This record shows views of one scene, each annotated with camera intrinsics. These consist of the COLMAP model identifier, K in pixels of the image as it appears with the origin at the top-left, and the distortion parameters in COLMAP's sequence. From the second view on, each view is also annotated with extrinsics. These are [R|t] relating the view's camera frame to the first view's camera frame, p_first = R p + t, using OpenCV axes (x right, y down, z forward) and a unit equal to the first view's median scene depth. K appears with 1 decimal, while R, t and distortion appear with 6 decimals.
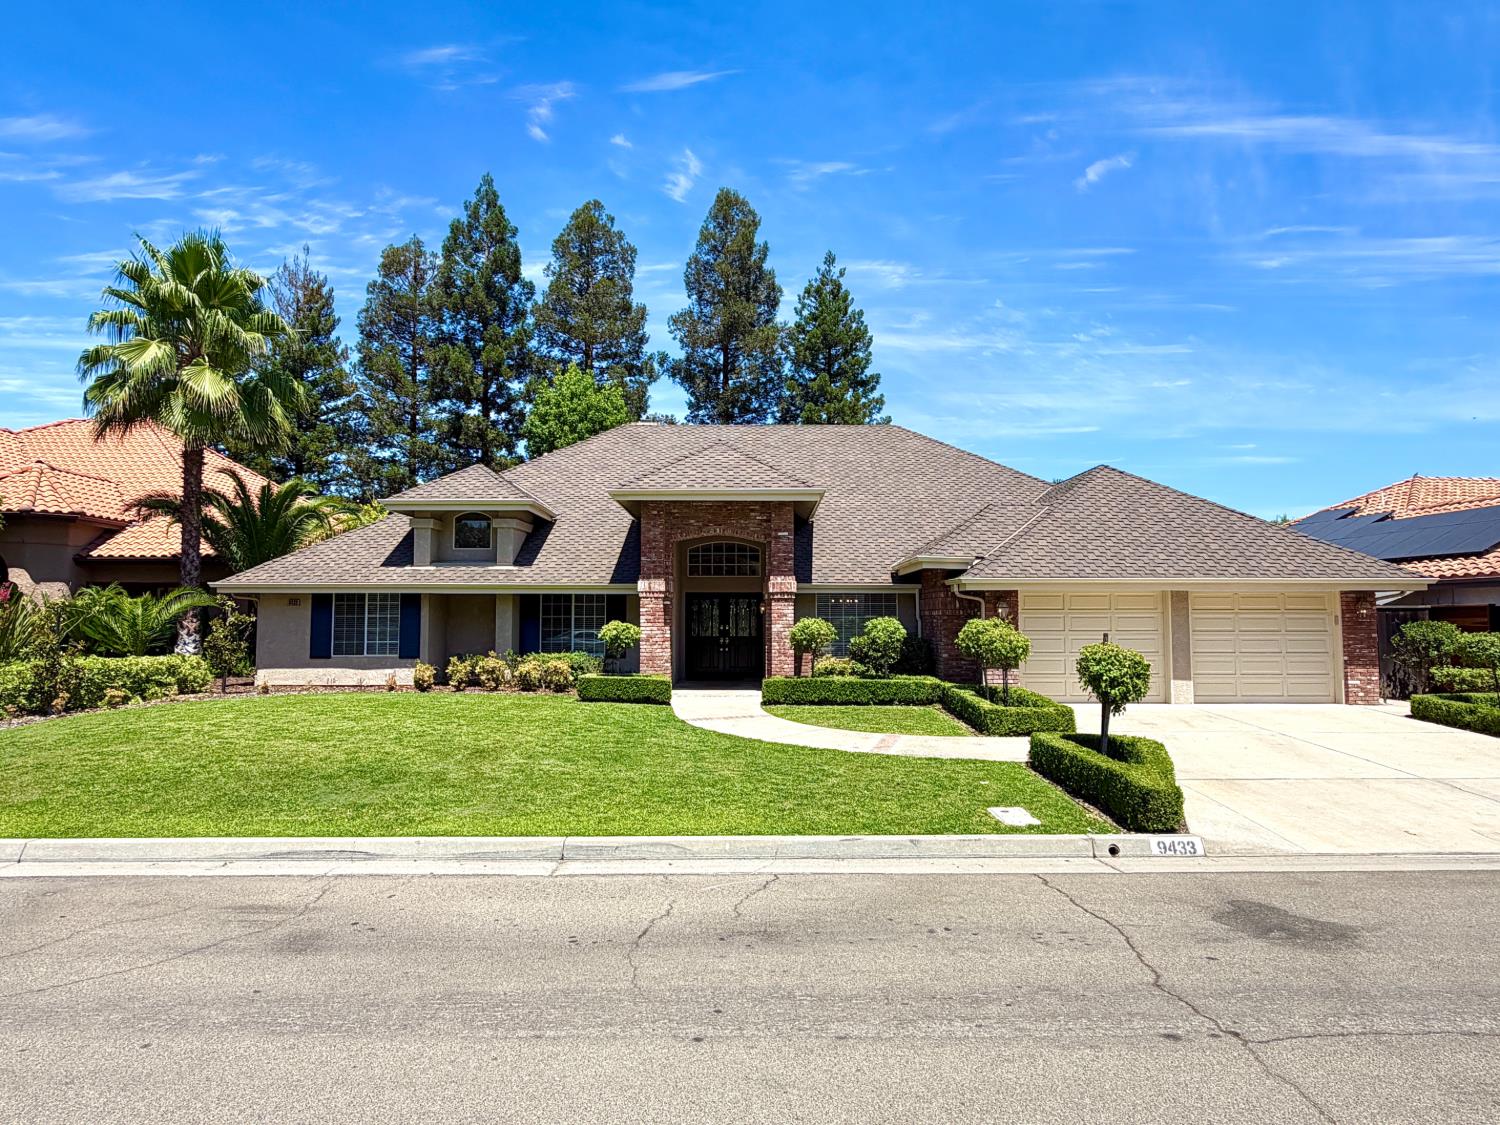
lens RADIAL K [[887.4, 0, 748.4], [0, 887.4, 566.0], [0, 0, 1]] dist [0.005930, 0.000224]
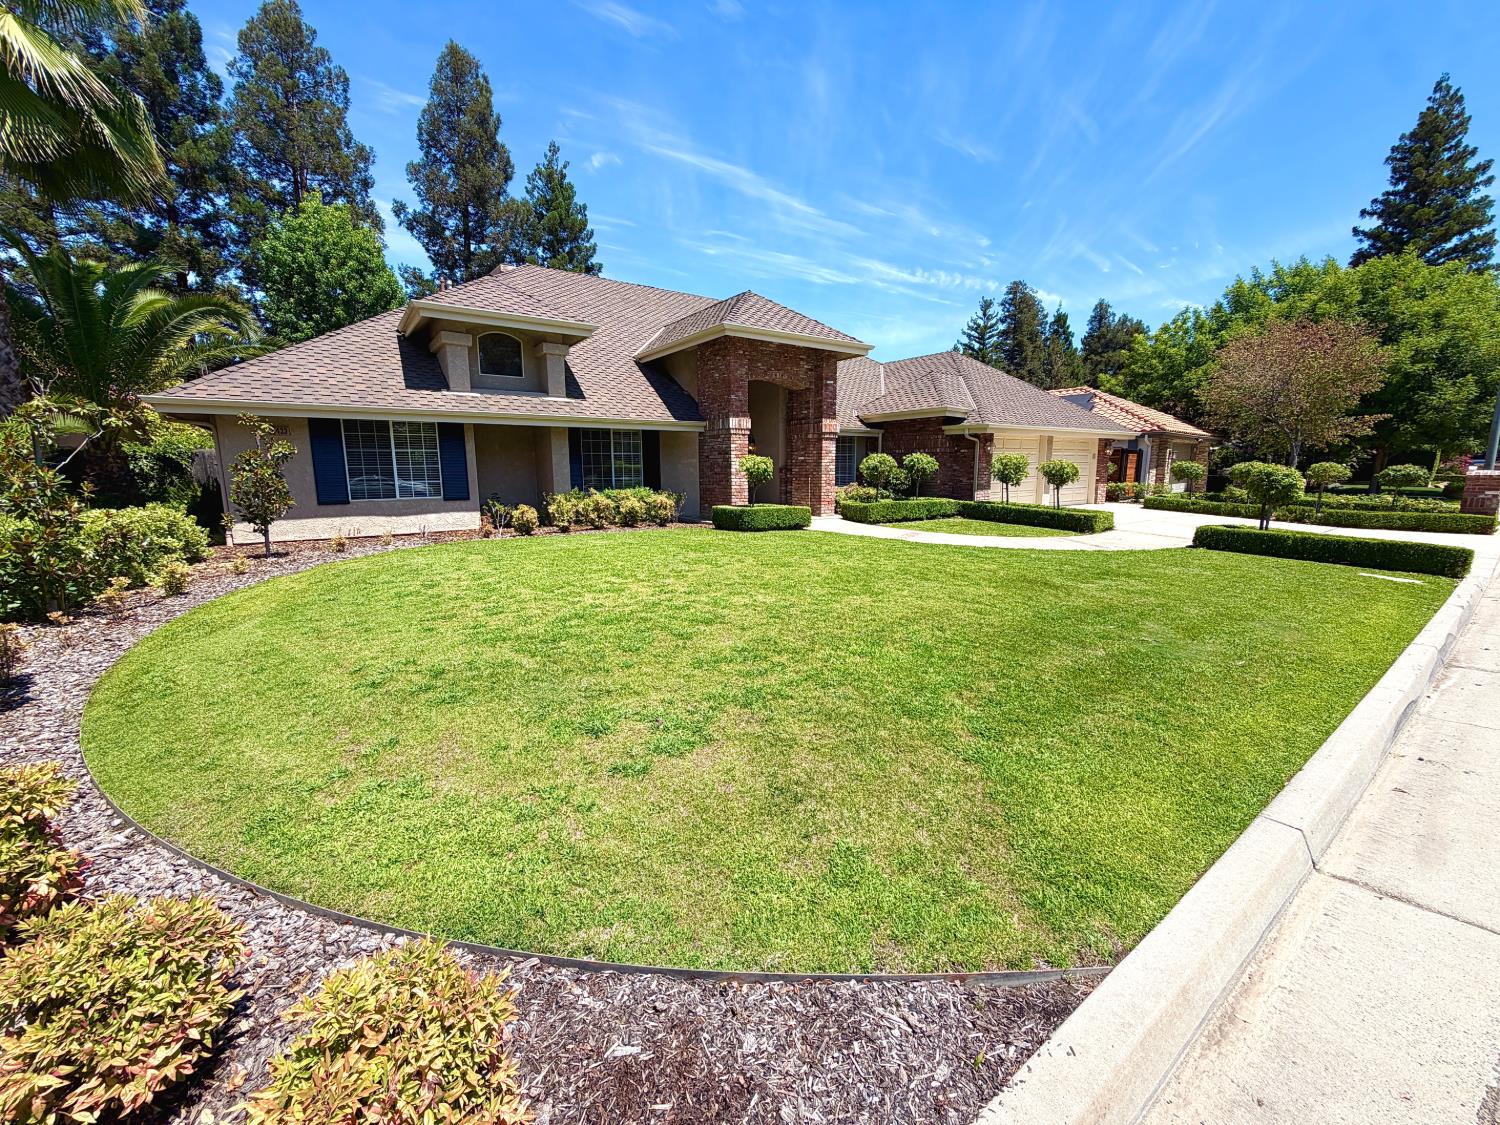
lens RADIAL K [[598.9, 0, 750.4], [0, 598.9, 554.7], [0, 0, 1]] dist [0.000786, -0.000931]
pose [[0.810130, -0.090930, 0.579156, -0.459820], [-0.026818, 0.981116, 0.191554, 0.033953], [-0.585637, -0.170715, 0.792392, 0.336947]]
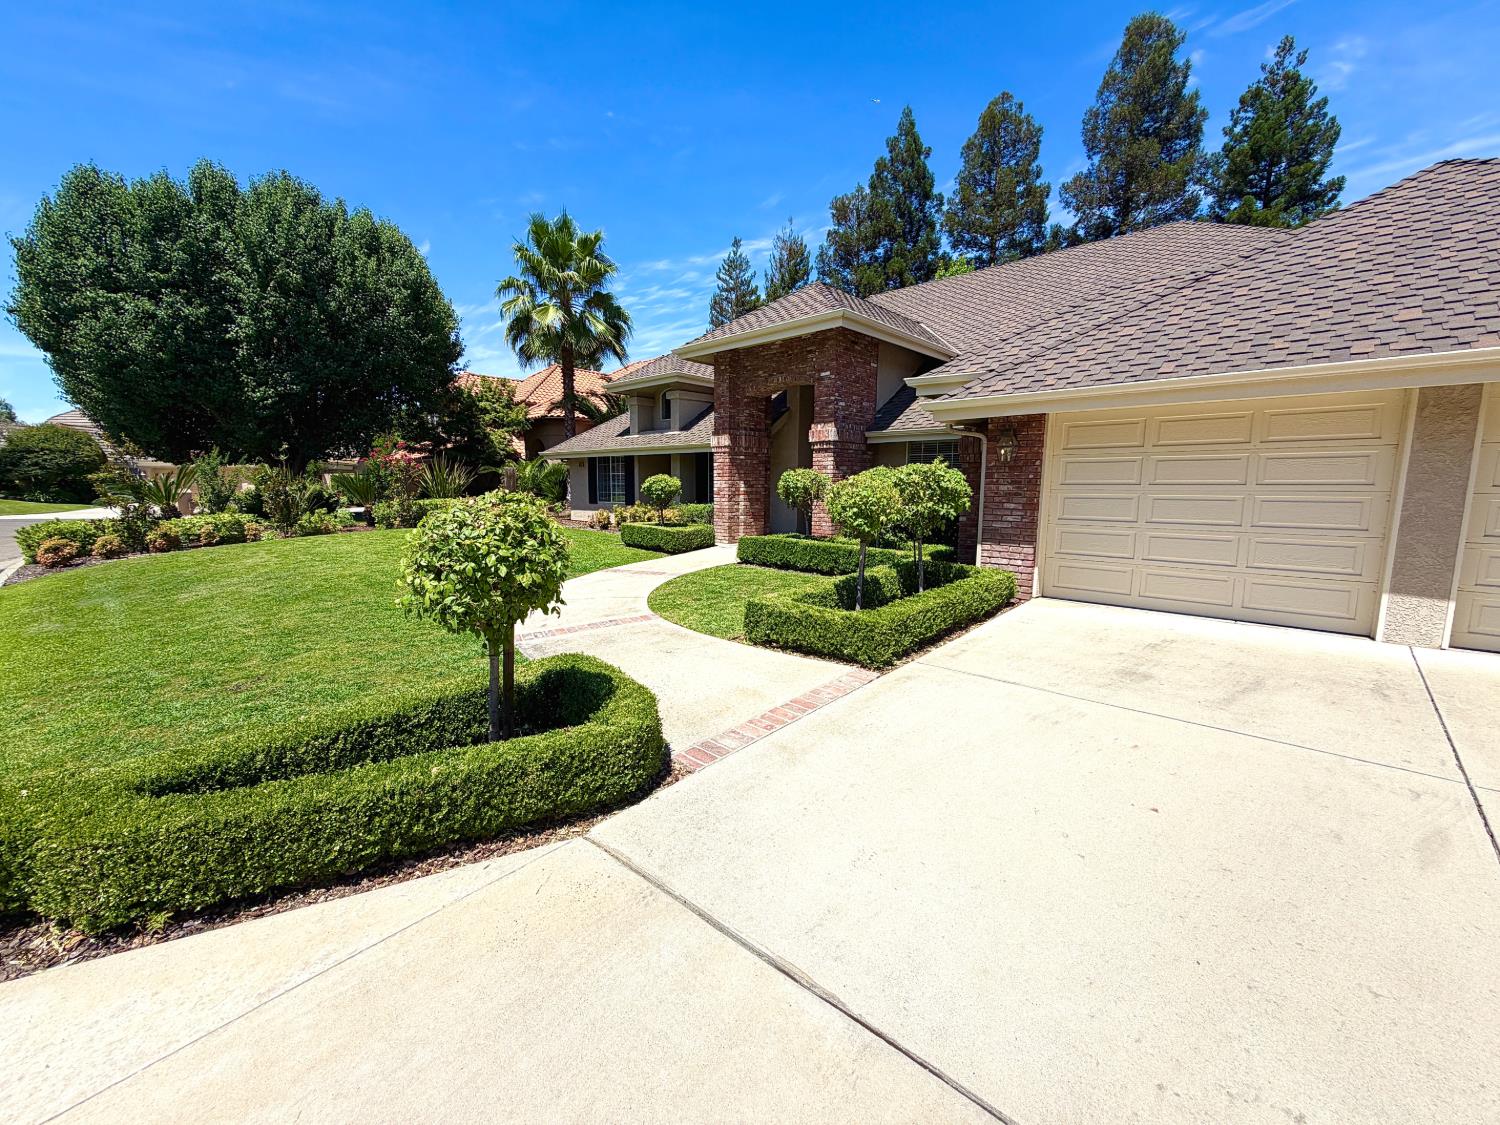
lens RADIAL K [[598.9, 0, 743.5], [0, 598.9, 562.4], [0, 0, 1]] dist [0.000786, -0.000931]
pose [[0.725589, 0.093346, -0.681767, 0.347109], [0.033007, 0.984895, 0.169978, 0.038178], [0.687336, -0.145837, 0.711548, 0.429052]]
